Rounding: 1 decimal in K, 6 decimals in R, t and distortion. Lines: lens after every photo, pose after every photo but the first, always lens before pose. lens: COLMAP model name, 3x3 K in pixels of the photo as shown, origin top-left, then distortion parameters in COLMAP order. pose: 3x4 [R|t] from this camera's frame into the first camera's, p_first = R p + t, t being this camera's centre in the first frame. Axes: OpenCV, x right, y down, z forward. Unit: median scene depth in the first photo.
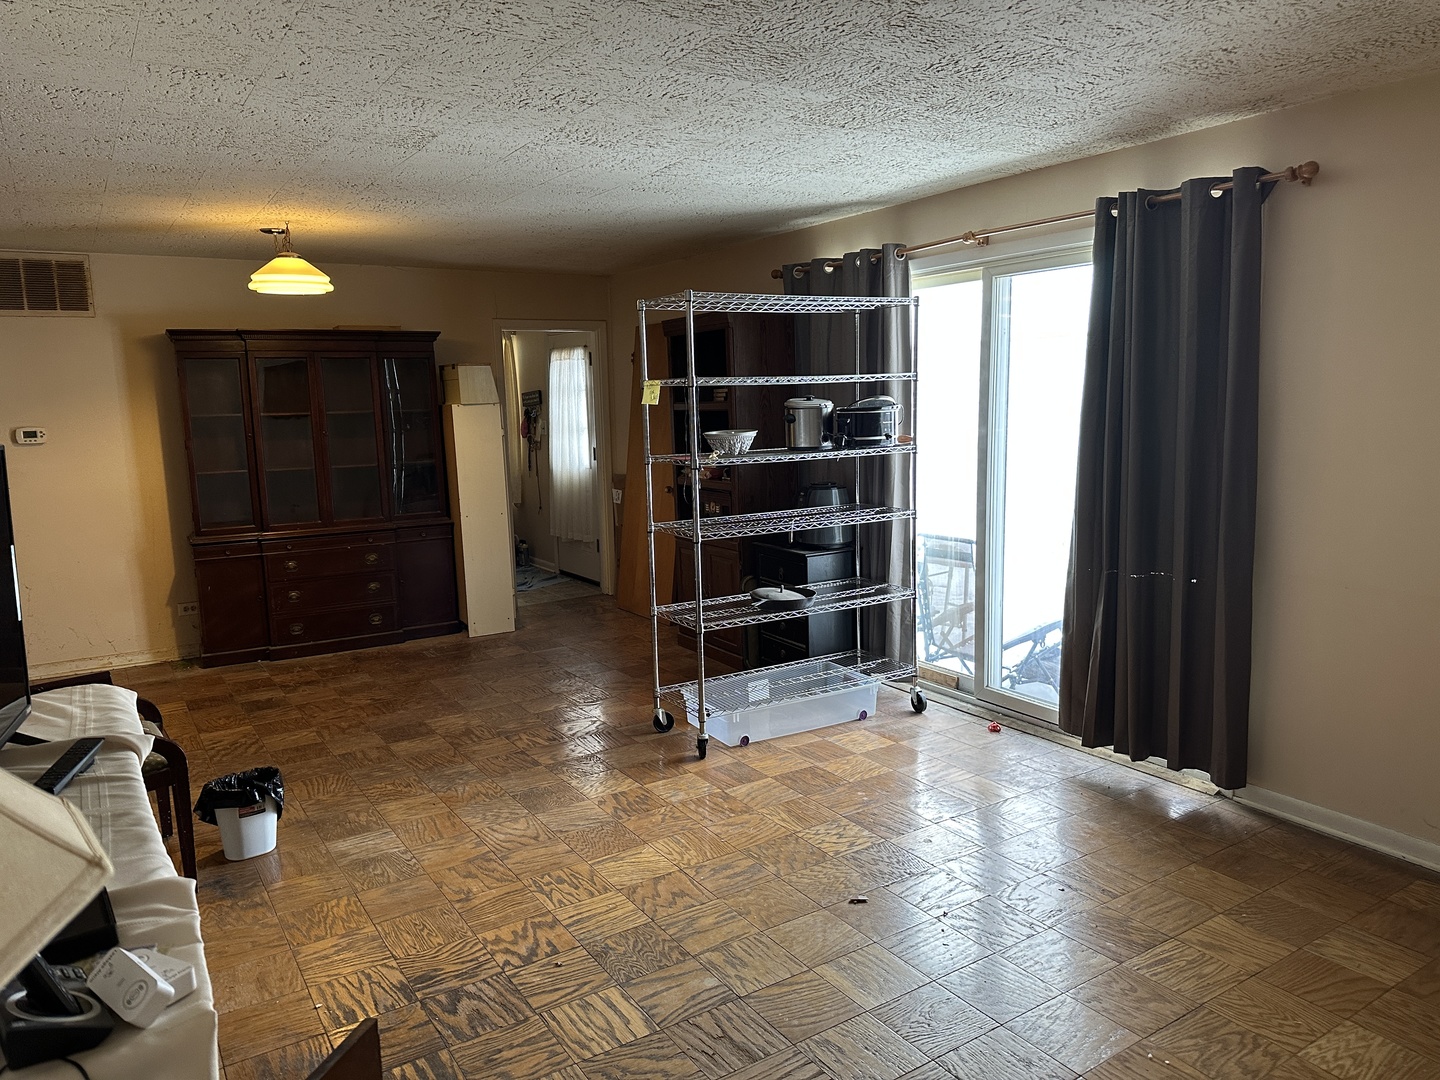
lens RADIAL K [[1005.7, 0, 728.7], [0, 1005.7, 541.5], [0, 0, 1]] dist [0.033829, -0.021057]
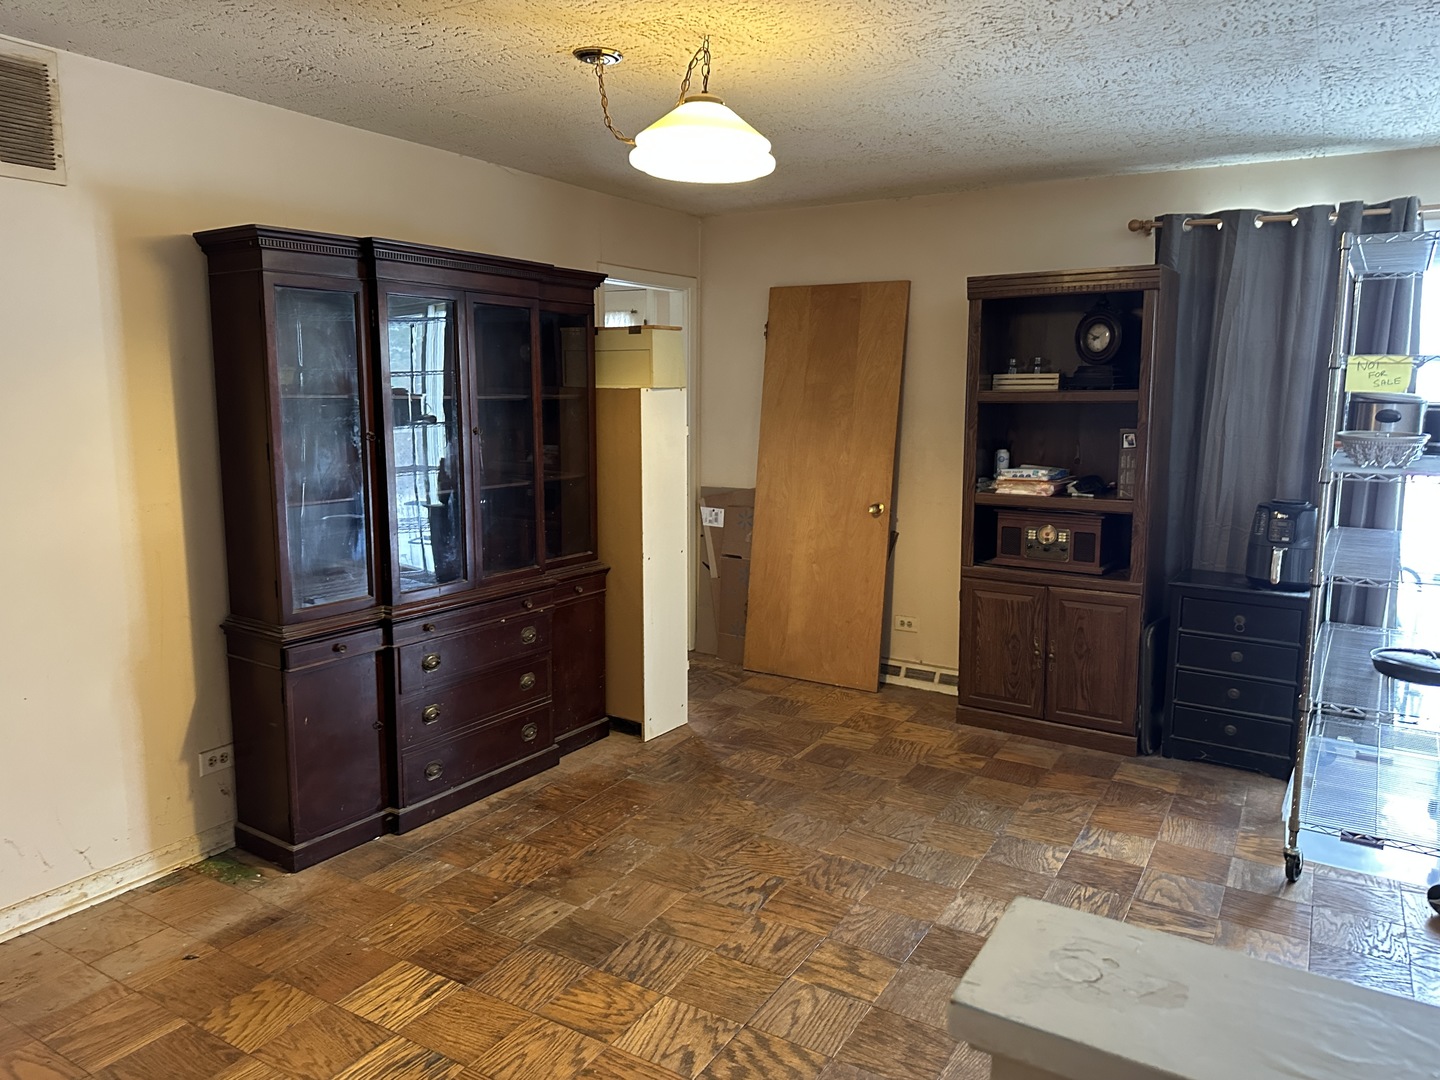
lens RADIAL K [[1005.7, 0, 708.3], [0, 1005.7, 532.3], [0, 0, 1]] dist [0.033829, -0.021057]
pose [[0.900005, -0.035781, 0.434408, -0.607764], [0.035980, 0.999322, 0.007768, -0.054713], [-0.434391, 0.008639, 0.900683, 0.472185]]
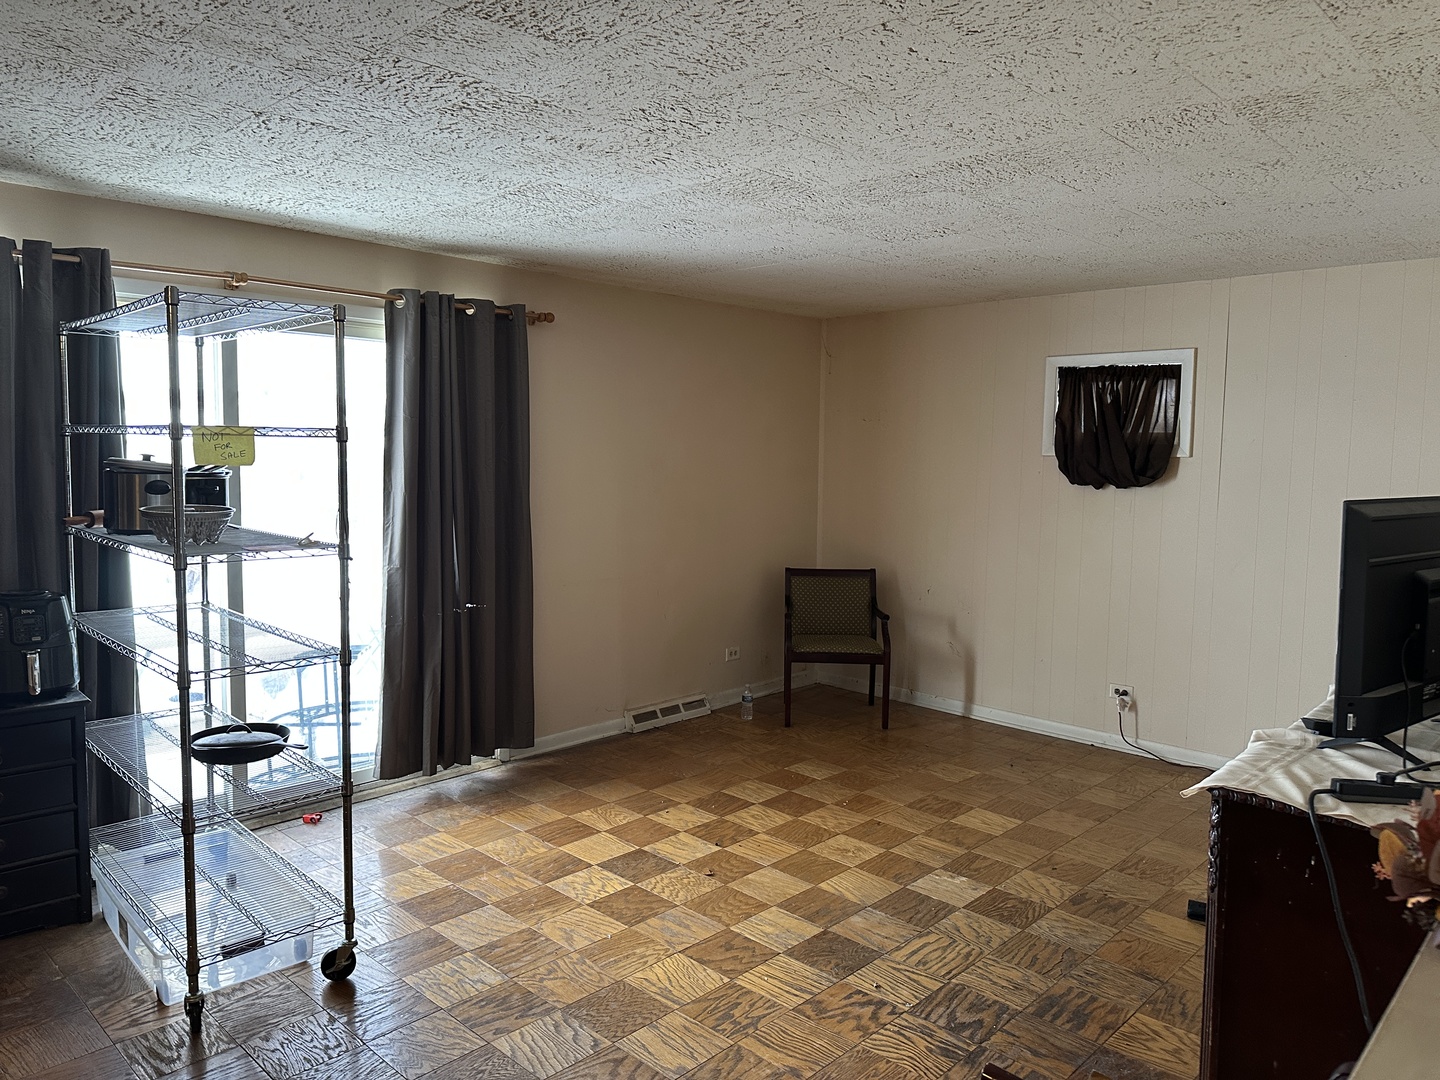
lens RADIAL K [[1005.7, 0, 715.7], [0, 1005.7, 532.4], [0, 0, 1]] dist [0.033829, -0.021057]
pose [[-0.227418, -0.063482, 0.971726, -0.588040], [0.132805, 0.986528, 0.095530, -0.094671], [-0.964699, 0.150776, -0.215923, 0.680538]]
